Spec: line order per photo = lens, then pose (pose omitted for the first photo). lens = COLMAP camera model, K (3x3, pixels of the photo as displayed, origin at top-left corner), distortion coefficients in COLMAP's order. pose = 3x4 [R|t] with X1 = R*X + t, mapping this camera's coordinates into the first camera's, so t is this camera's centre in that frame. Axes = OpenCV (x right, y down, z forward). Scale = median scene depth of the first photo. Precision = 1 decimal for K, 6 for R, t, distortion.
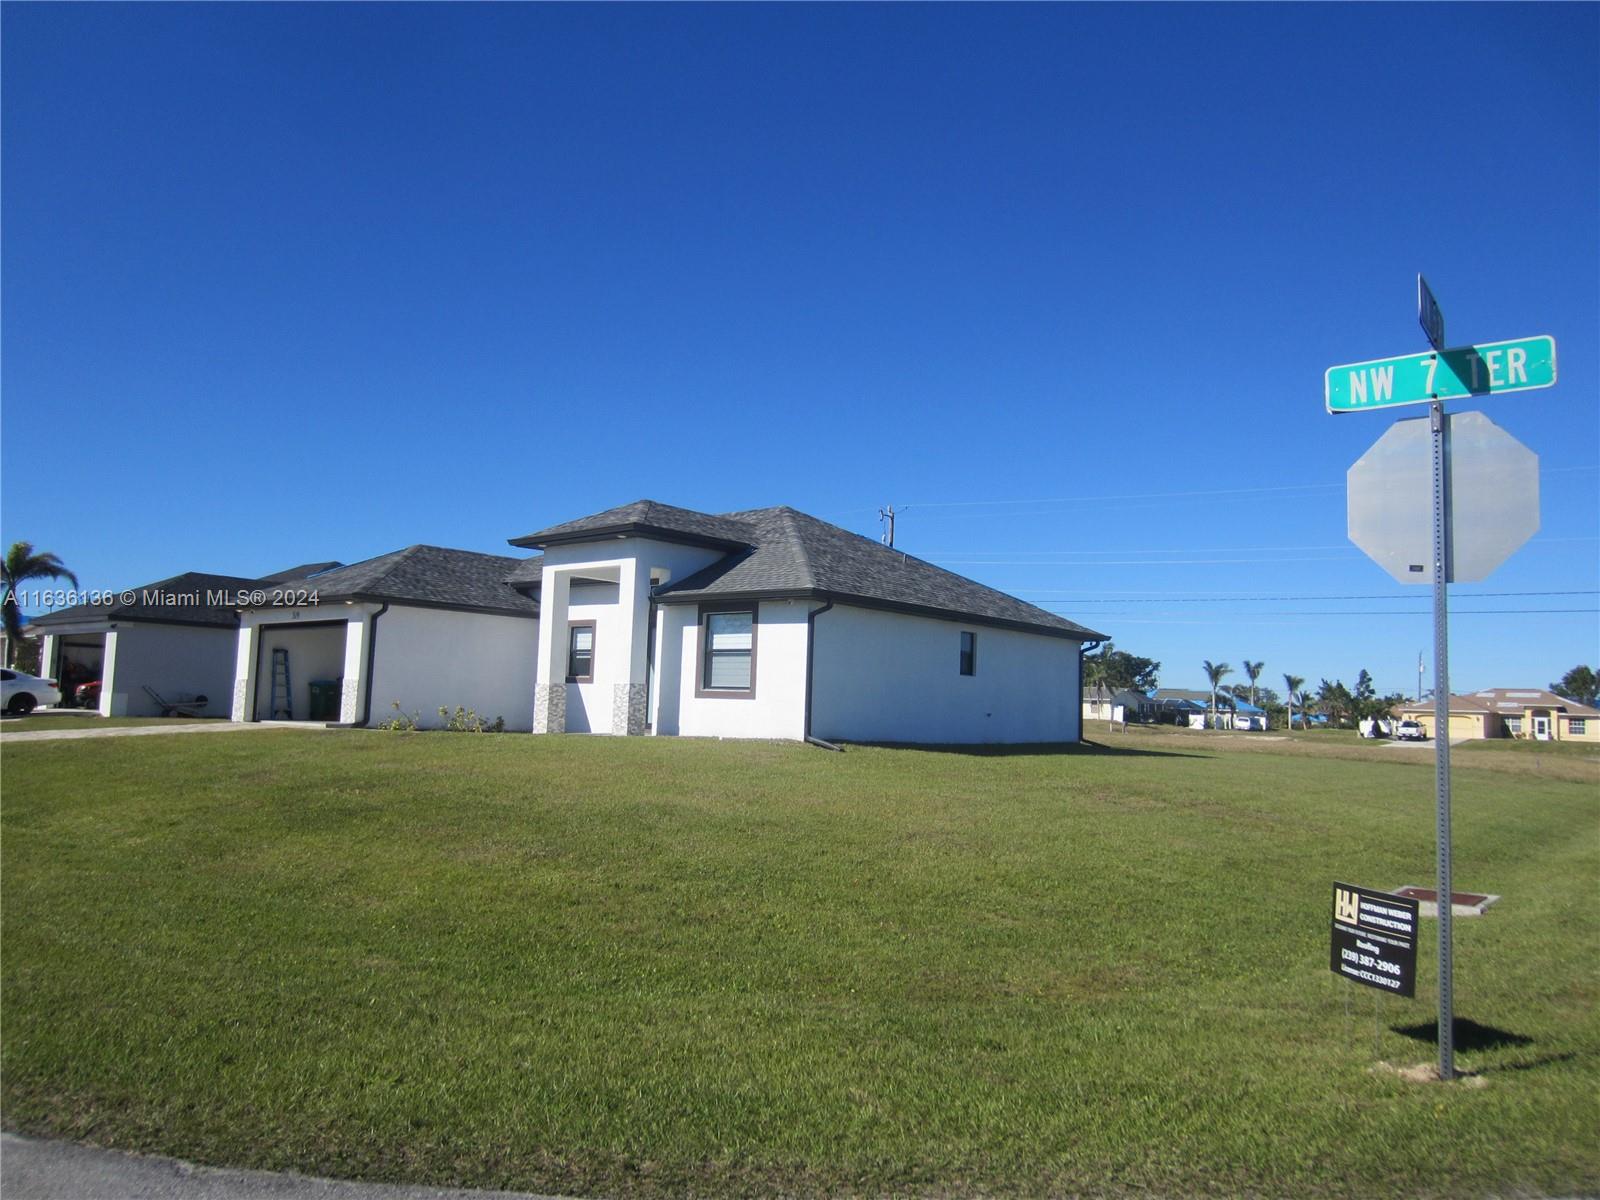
lens RADIAL K [[1142.5, 0, 799.0], [0, 1142.5, 599.5], [0, 0, 1]] dist [-0.038340, 0.011353]
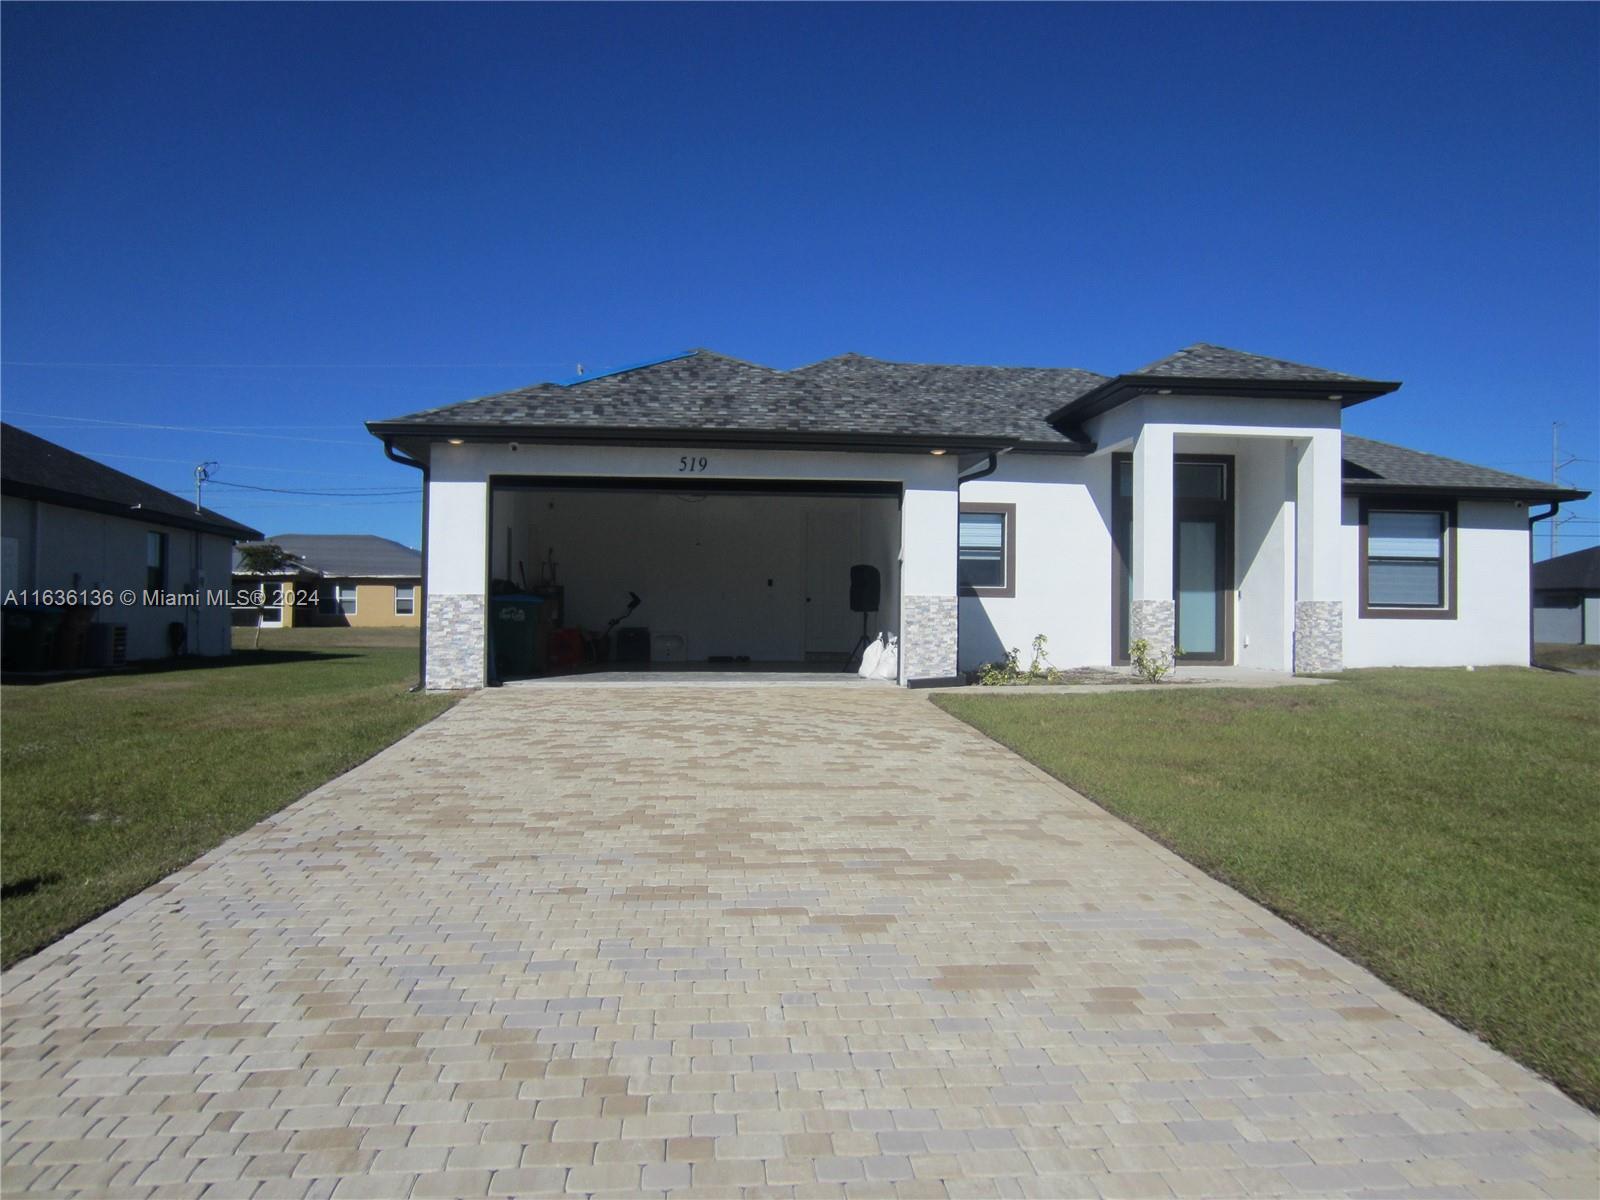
lens RADIAL K [[1142.5, 0, 802.1], [0, 1142.5, 603.0], [0, 0, 1]] dist [-0.038340, 0.011353]
pose [[0.669349, -0.017877, 0.742733, -0.917956], [-0.057872, 0.995418, 0.076113, 0.038784], [-0.740690, -0.093929, 0.665248, 0.770357]]
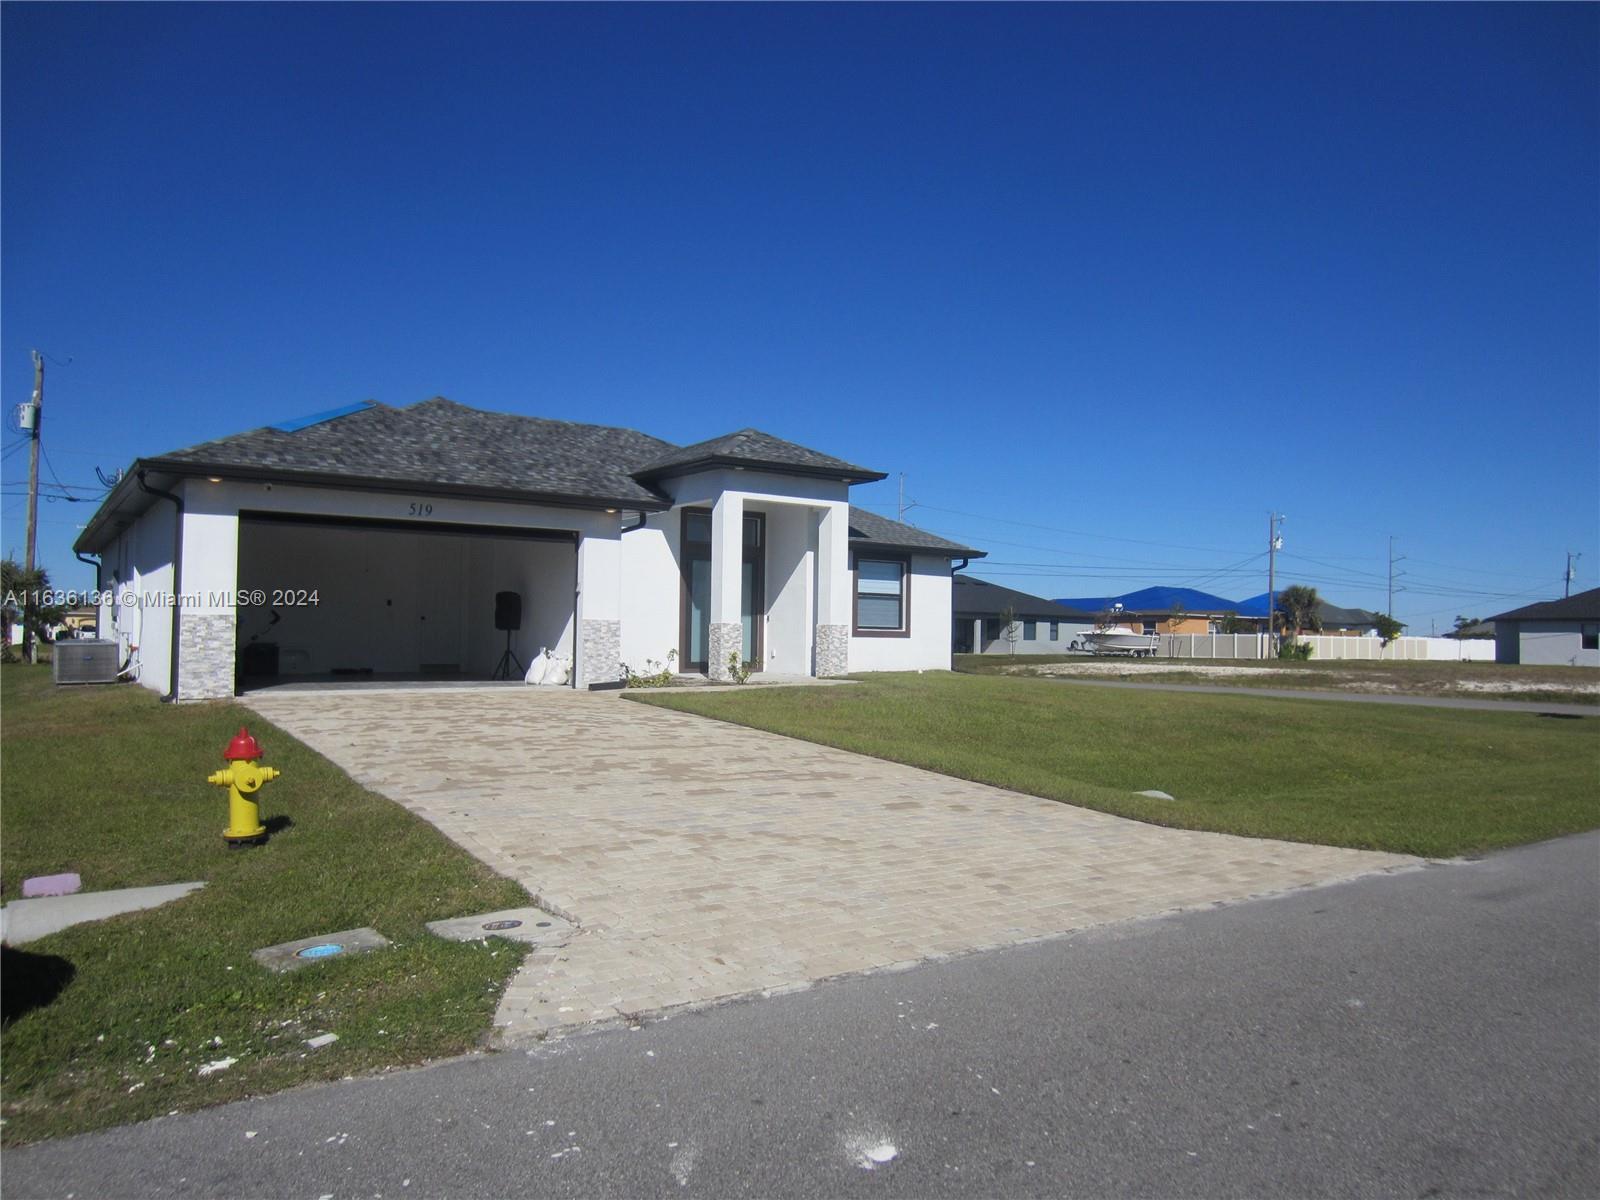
lens RADIAL K [[1142.5, 0, 805.4], [0, 1142.5, 607.7], [0, 0, 1]] dist [-0.038340, 0.011353]
pose [[0.213156, -0.005666, 0.977002, -1.161228], [-0.100577, 0.994543, 0.027711, 0.032736], [-0.971827, -0.104171, 0.211423, 0.817929]]
